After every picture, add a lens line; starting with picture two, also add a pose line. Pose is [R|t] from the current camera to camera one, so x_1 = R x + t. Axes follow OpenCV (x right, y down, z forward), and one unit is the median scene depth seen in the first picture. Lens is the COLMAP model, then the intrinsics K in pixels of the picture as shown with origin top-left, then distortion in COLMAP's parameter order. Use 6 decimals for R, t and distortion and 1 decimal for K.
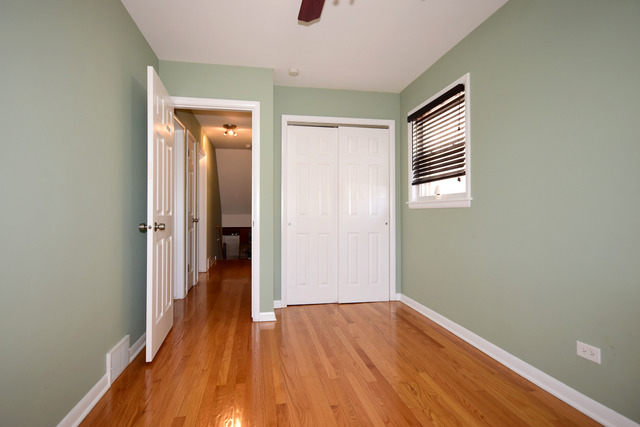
lens RADIAL K [[331.4, 0, 317.5], [0, 331.4, 209.6], [0, 0, 1]] dist [0.000487, 0.000299]
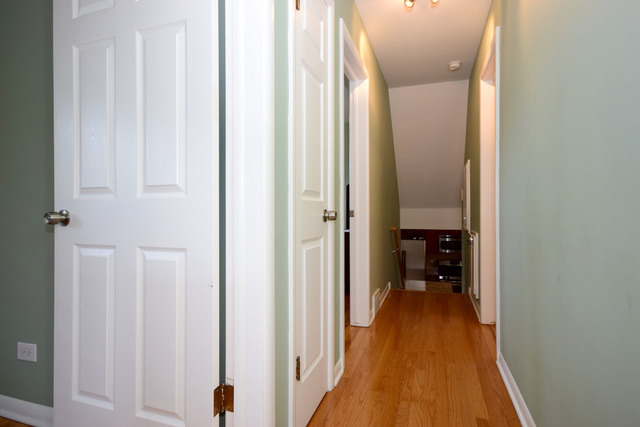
lens RADIAL K [[344.3, 0, 318.1], [0, 344.3, 208.4], [0, 0, 1]] dist [0.006955, 0.004837]
pose [[0.872165, 0.001913, -0.489208, -0.107936], [0.002707, 0.999958, 0.008737, 0.008980], [0.489204, -0.008944, 0.872124, 0.366258]]
